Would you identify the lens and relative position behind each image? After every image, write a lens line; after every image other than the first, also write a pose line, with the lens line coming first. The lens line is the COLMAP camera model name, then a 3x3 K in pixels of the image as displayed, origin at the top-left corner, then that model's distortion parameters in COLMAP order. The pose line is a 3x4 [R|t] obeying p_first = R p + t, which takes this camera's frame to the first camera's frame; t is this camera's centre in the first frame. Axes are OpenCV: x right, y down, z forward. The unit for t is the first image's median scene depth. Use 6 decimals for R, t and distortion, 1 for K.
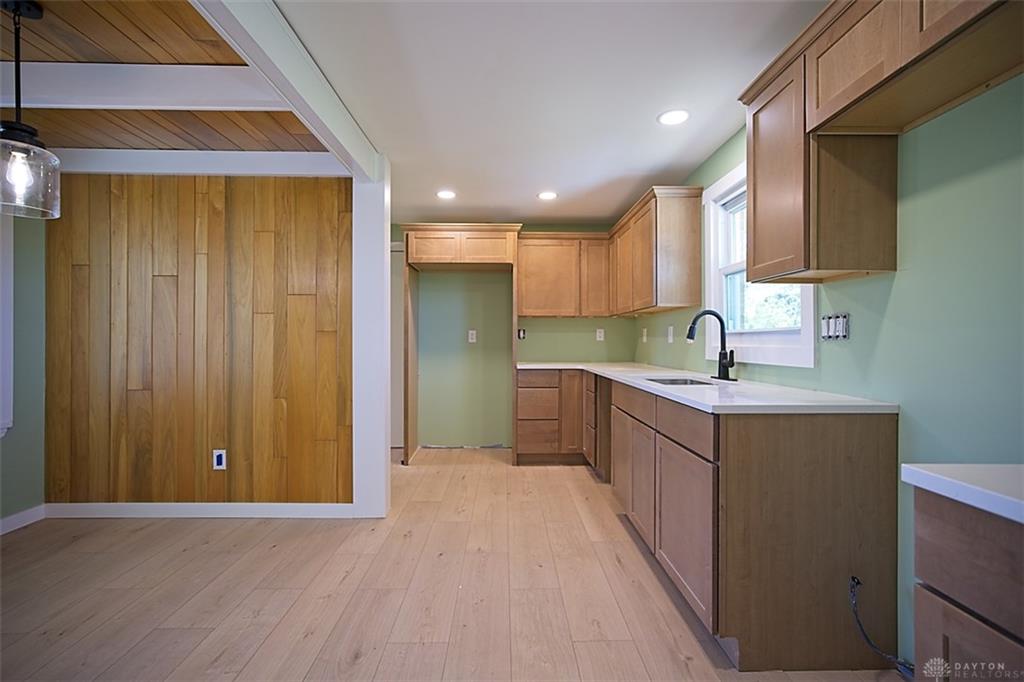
lens RADIAL K [[447.0, 0, 509.9], [0, 447.0, 339.9], [0, 0, 1]] dist [0.005374, 0.000737]
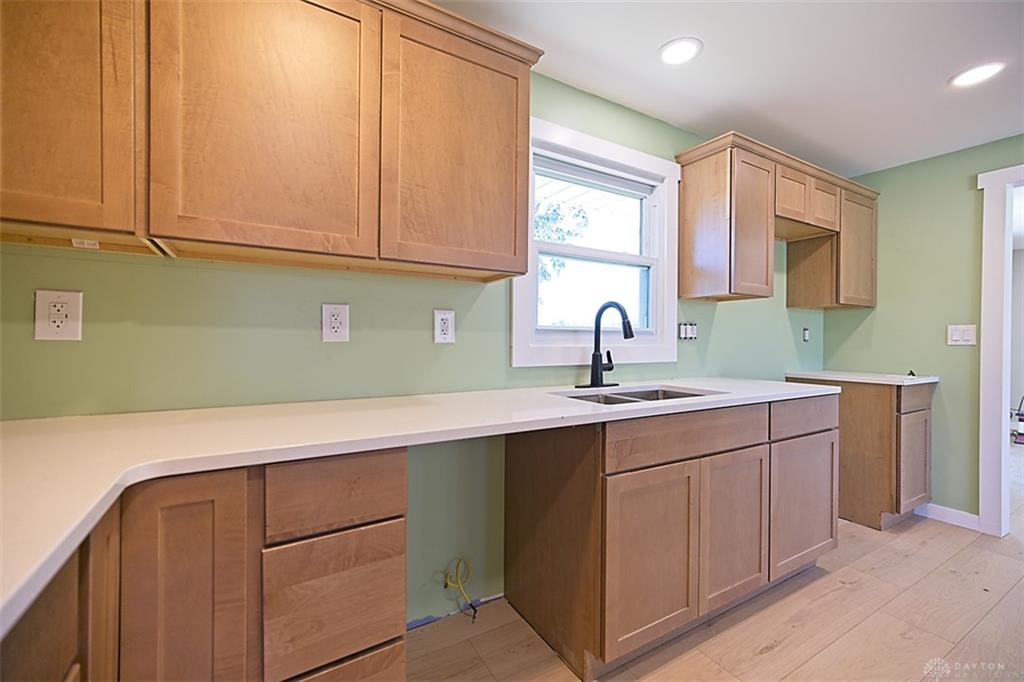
lens RADIAL K [[447.0, 0, 501.5], [0, 447.0, 339.1], [0, 0, 1]] dist [0.005374, 0.000737]
pose [[-0.503872, -0.009742, 0.863723, -0.060736], [-0.012080, 0.999918, 0.004231, -0.000663], [-0.863694, -0.008302, -0.503949, 0.666680]]
